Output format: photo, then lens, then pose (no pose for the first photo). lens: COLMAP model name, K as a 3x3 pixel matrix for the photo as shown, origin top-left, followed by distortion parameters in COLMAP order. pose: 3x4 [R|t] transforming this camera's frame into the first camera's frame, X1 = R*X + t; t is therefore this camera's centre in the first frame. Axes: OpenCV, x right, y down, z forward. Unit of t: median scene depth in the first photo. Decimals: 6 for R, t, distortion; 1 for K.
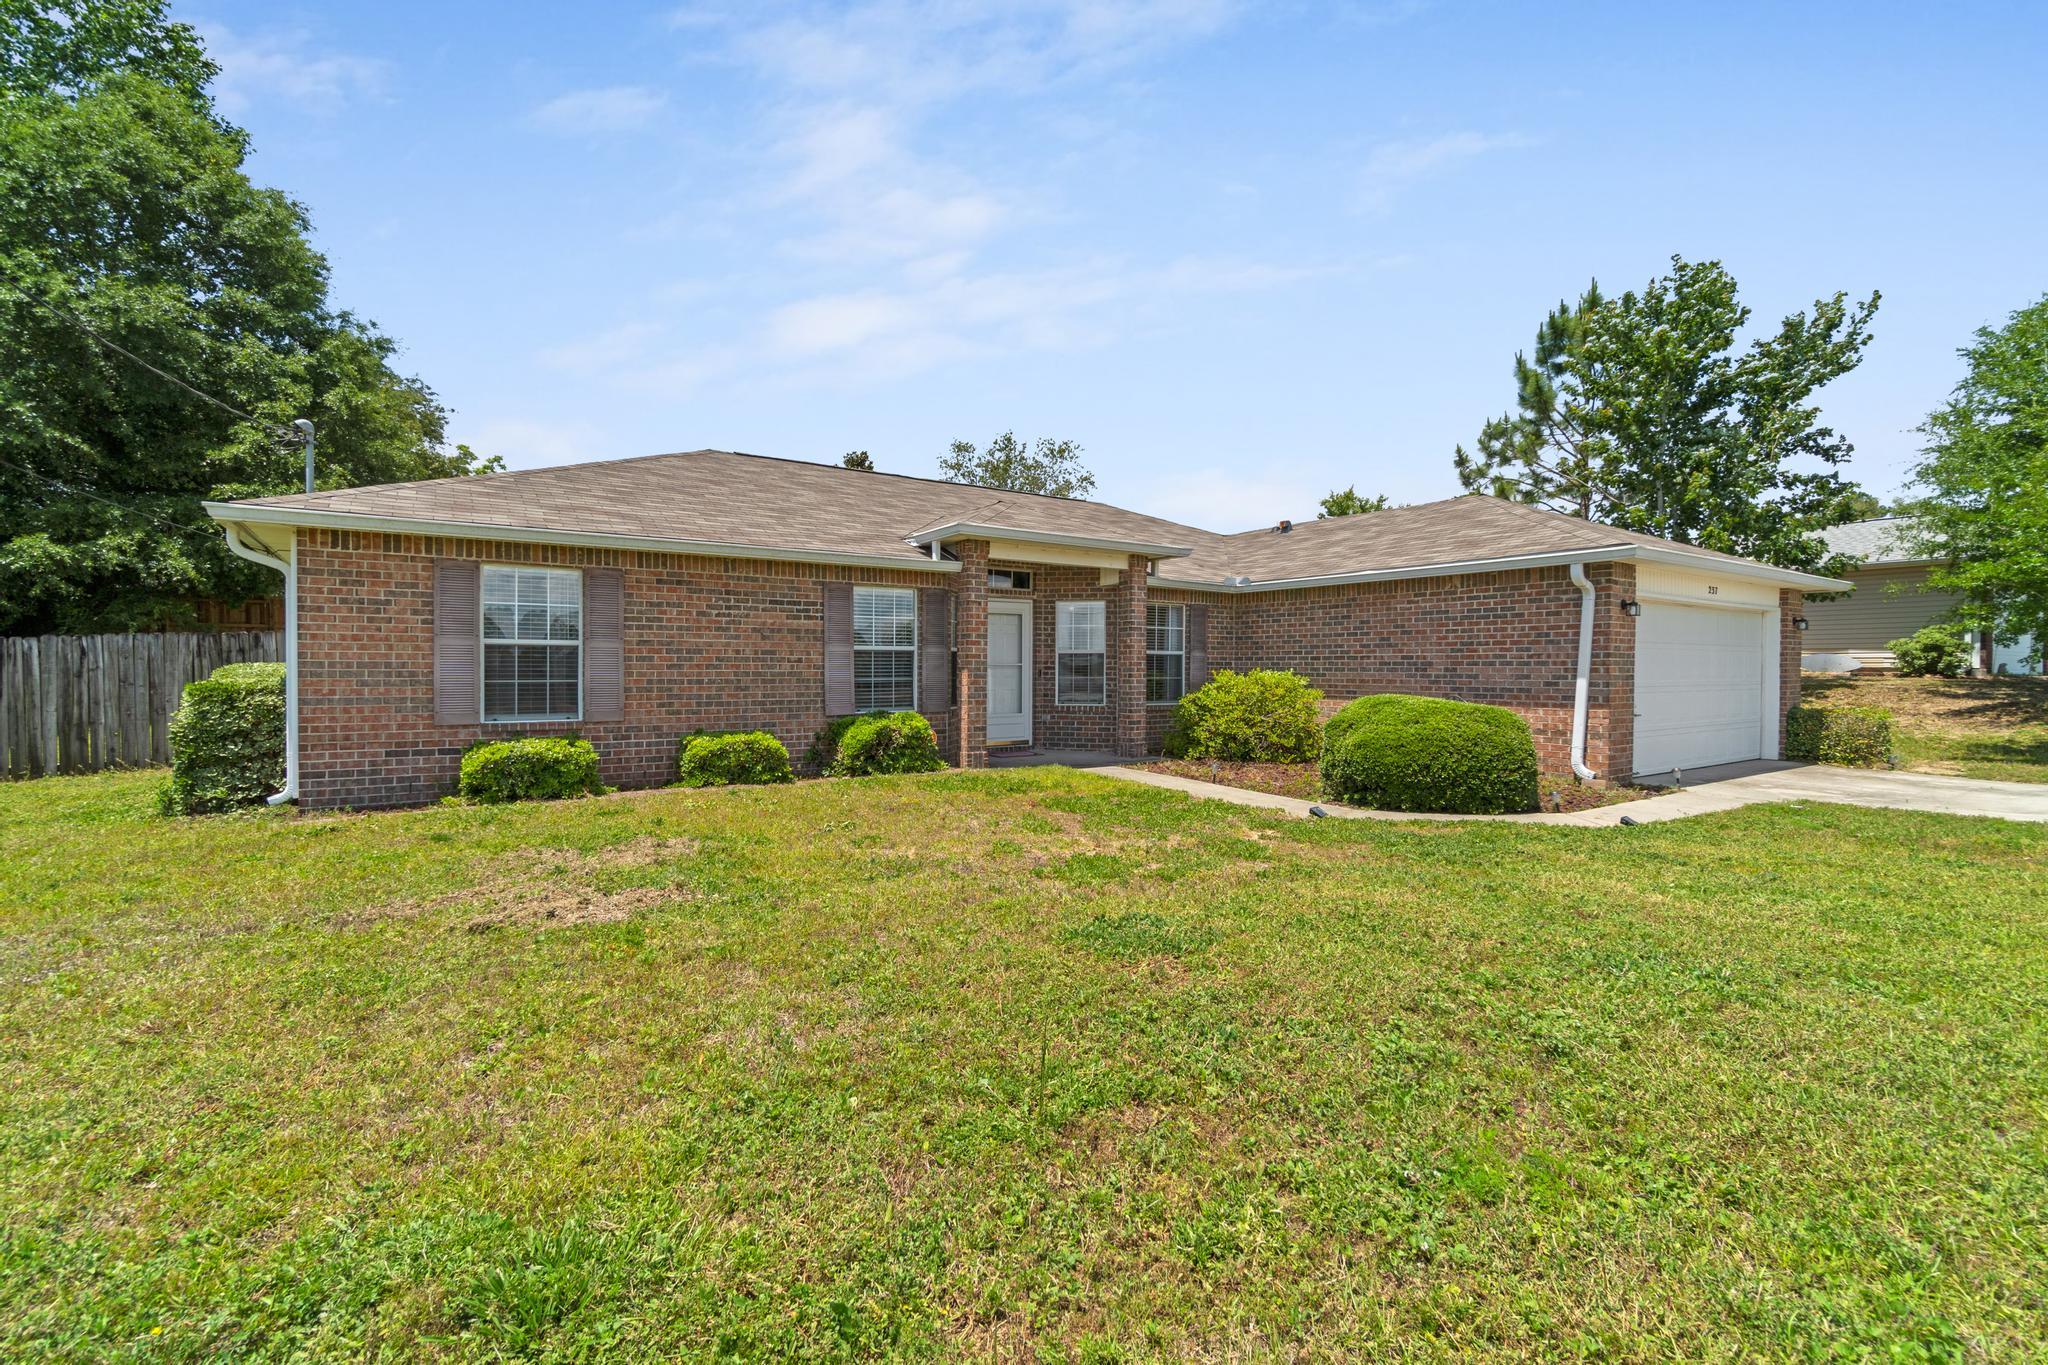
lens RADIAL K [[914.2, 0, 1028.3], [0, 914.2, 681.3], [0, 0, 1]] dist [-0.000974, 0.000079]
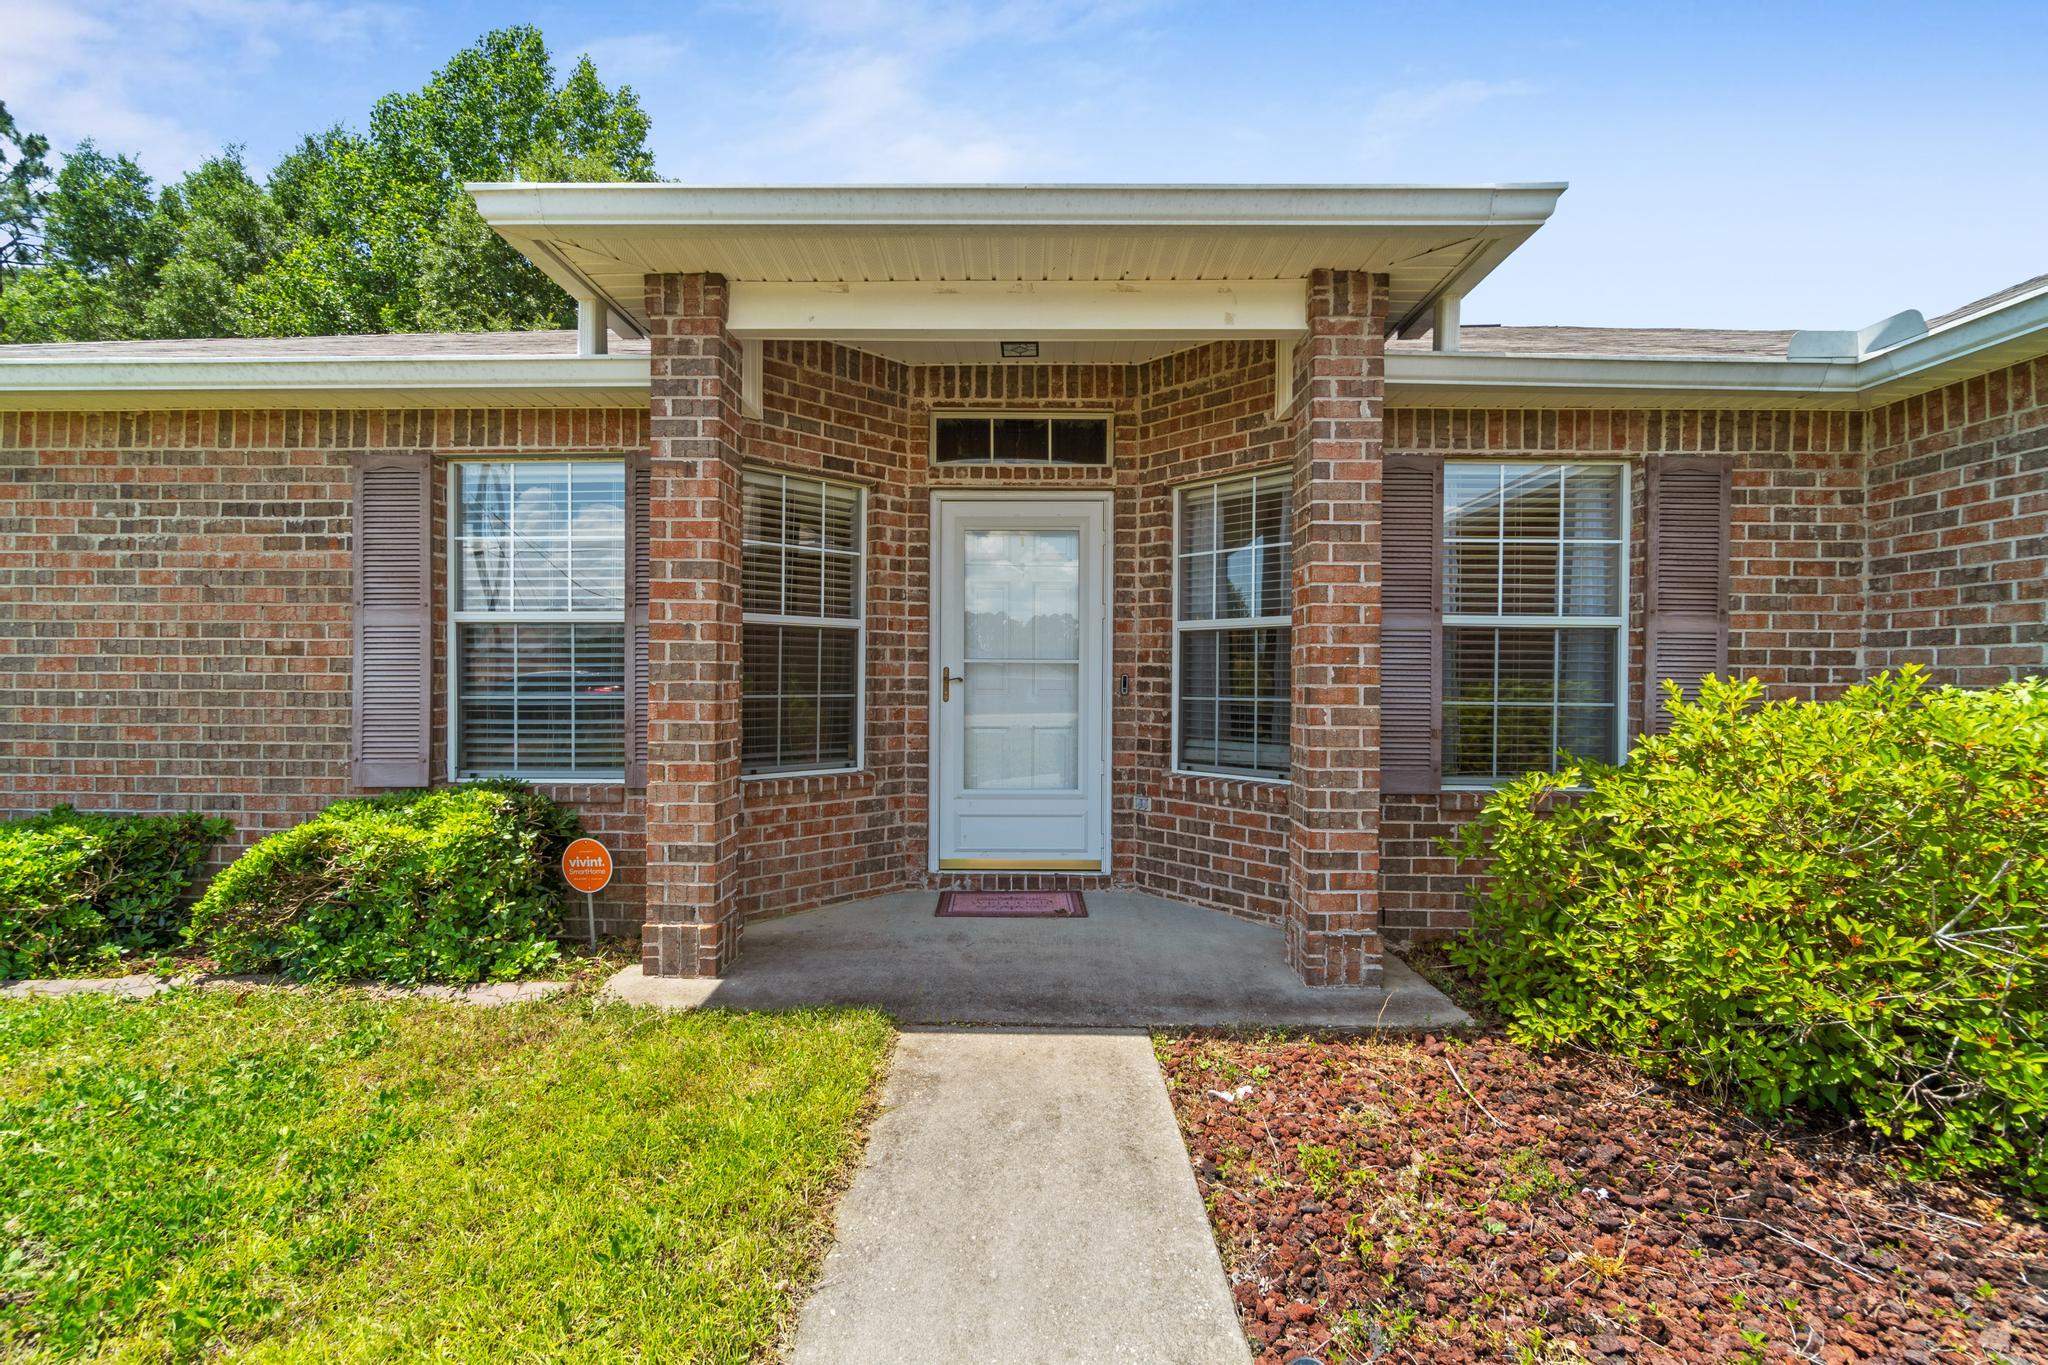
lens RADIAL K [[914.2, 0, 1018.6], [0, 914.2, 675.7], [0, 0, 1]] dist [-0.000974, 0.000079]
pose [[0.806388, 0.002942, -0.591379, 0.252152], [-0.011911, 0.999866, -0.011268, -0.010298], [0.591267, 0.016130, 0.806315, 0.862651]]
